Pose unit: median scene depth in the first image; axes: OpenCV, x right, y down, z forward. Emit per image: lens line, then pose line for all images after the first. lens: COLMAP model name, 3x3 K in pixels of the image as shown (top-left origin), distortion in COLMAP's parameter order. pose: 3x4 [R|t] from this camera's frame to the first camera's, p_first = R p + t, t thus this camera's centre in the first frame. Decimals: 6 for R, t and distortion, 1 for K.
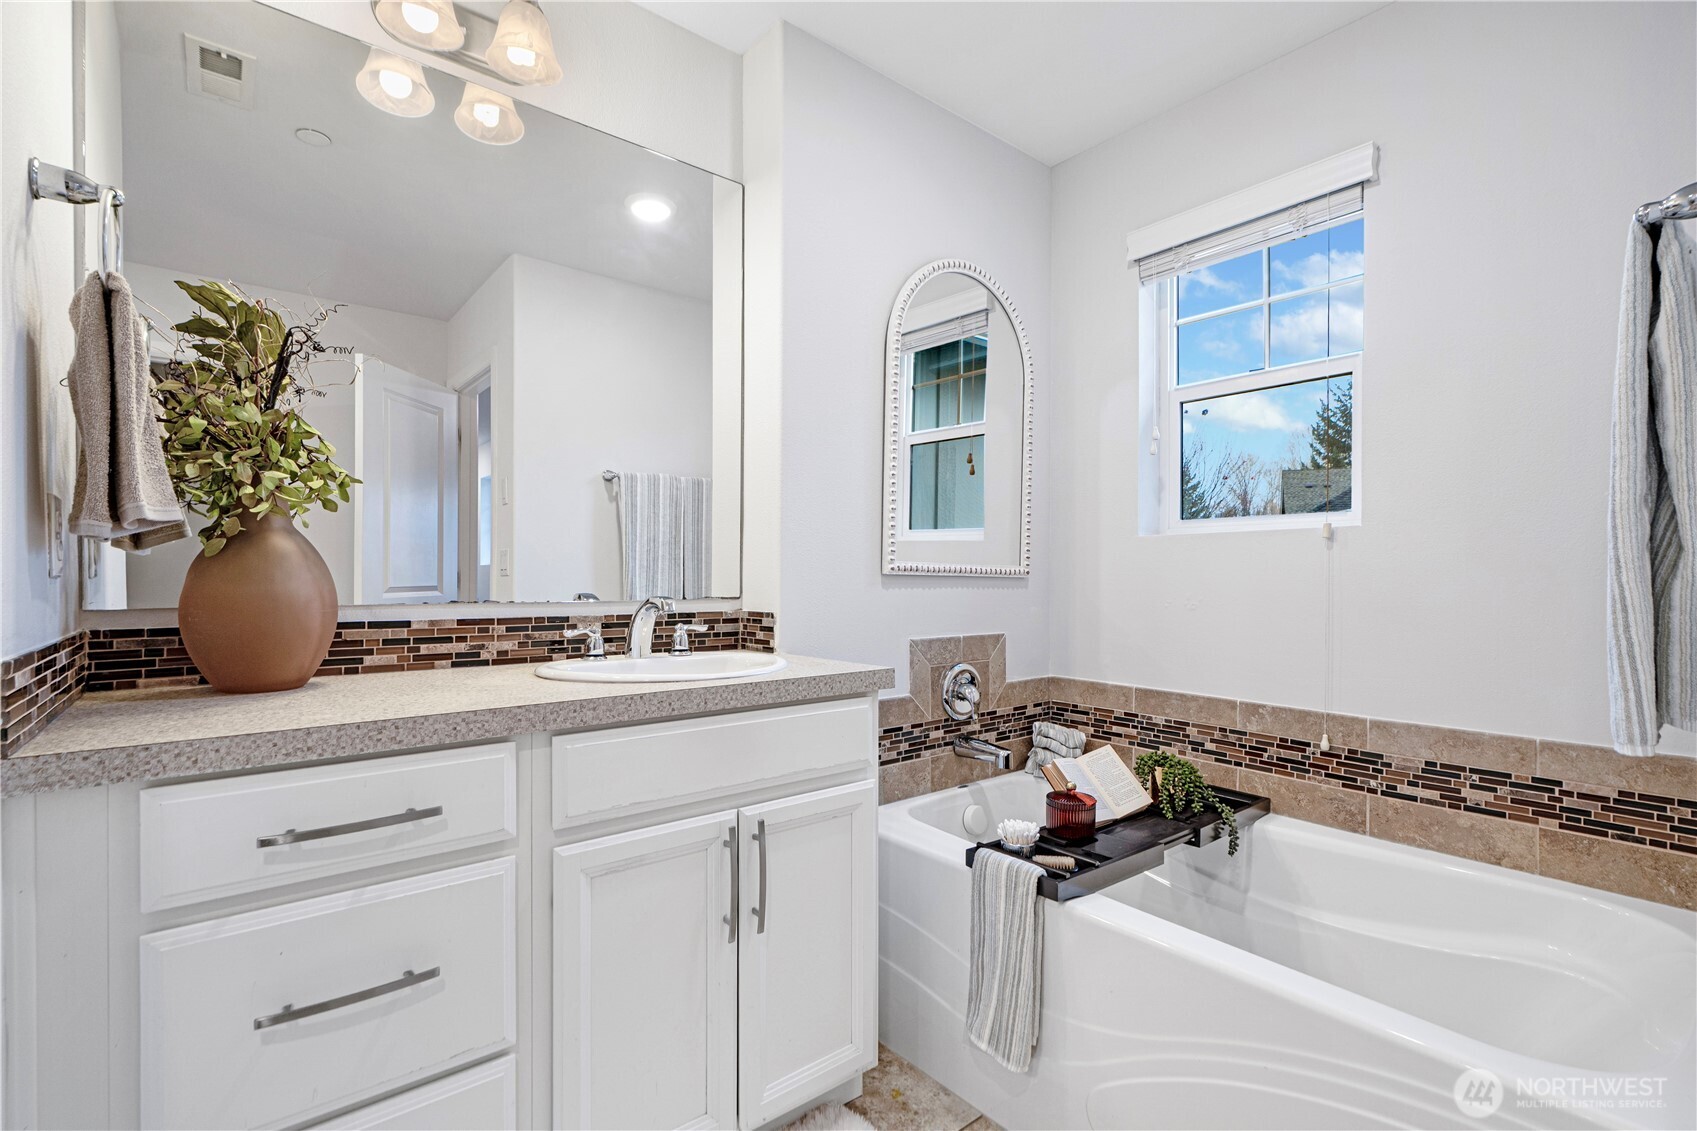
lens RADIAL K [[776.4, 0, 848.2], [0, 776.4, 584.0], [0, 0, 1]] dist [-0.000426, -0.000059]
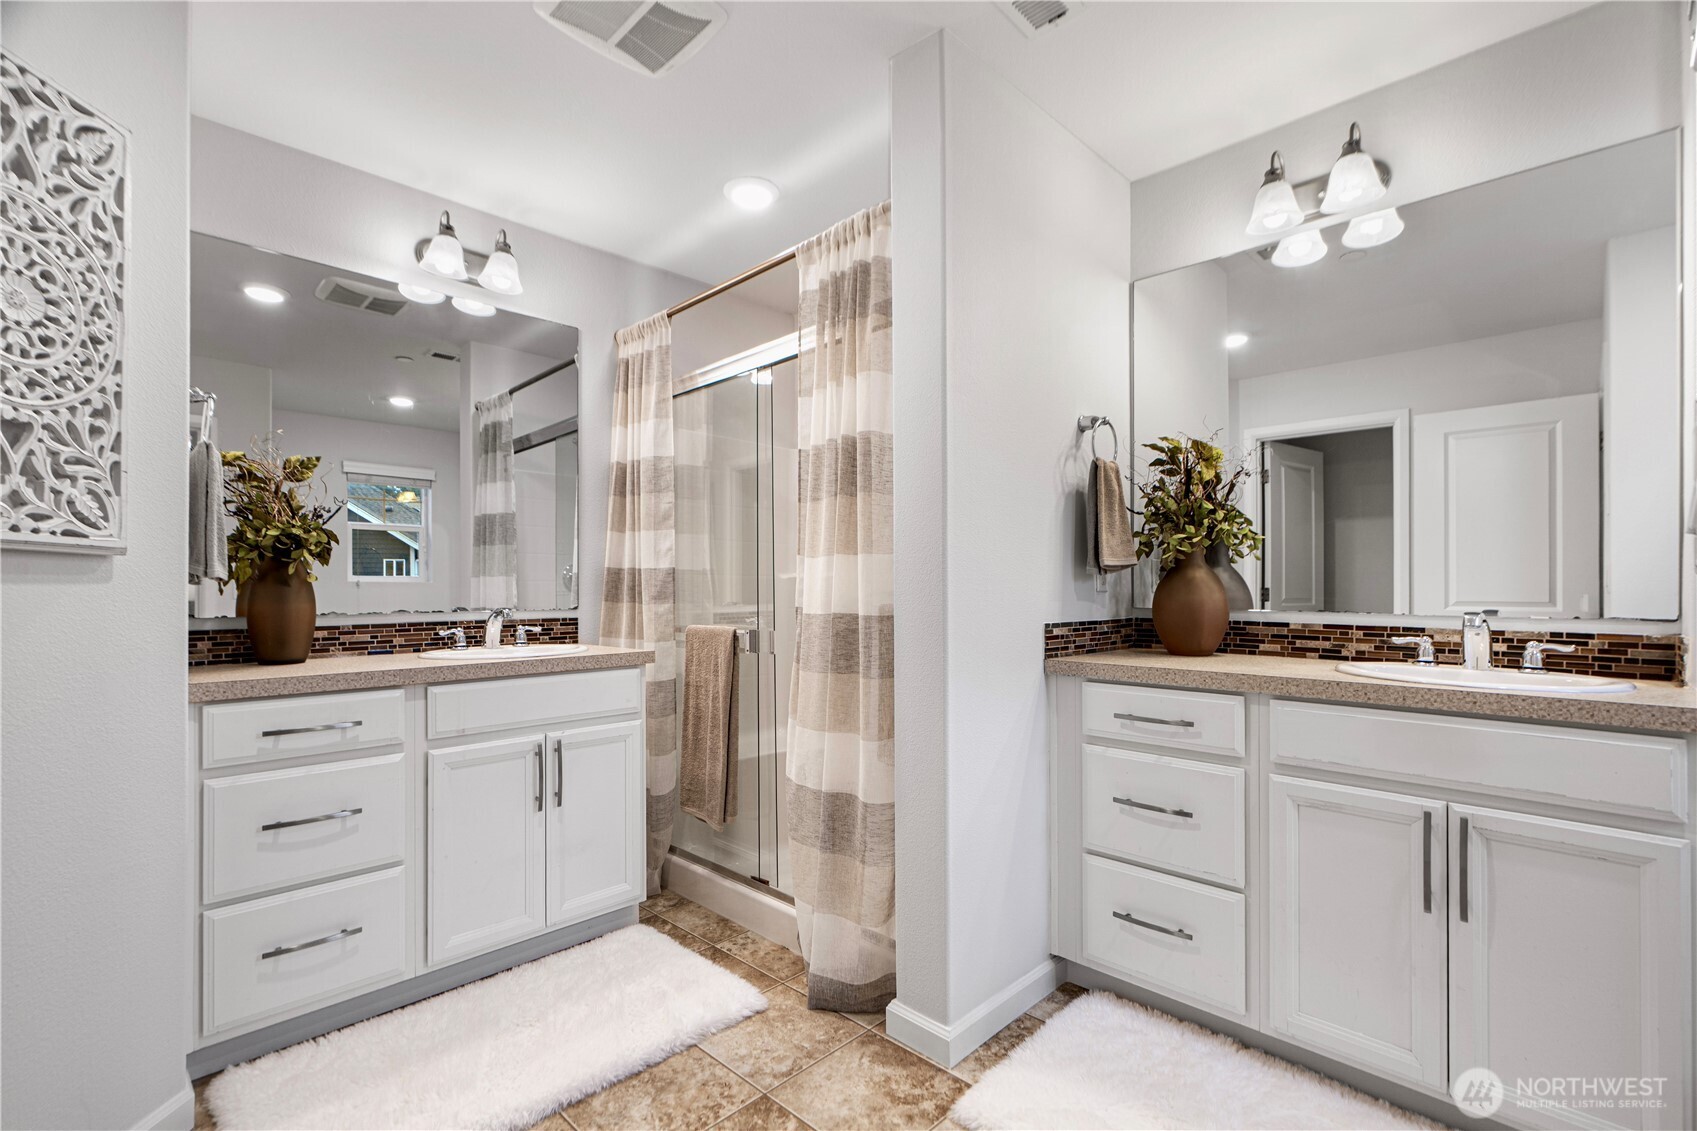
lens RADIAL K [[776.4, 0, 848.2], [0, 776.4, 584.0], [0, 0, 1]] dist [-0.000426, -0.000059]
pose [[0.117635, -0.004261, -0.993048, 0.770554], [-0.016428, 0.999846, -0.006236, -0.002967], [0.992921, 0.017048, 0.117547, 0.004487]]
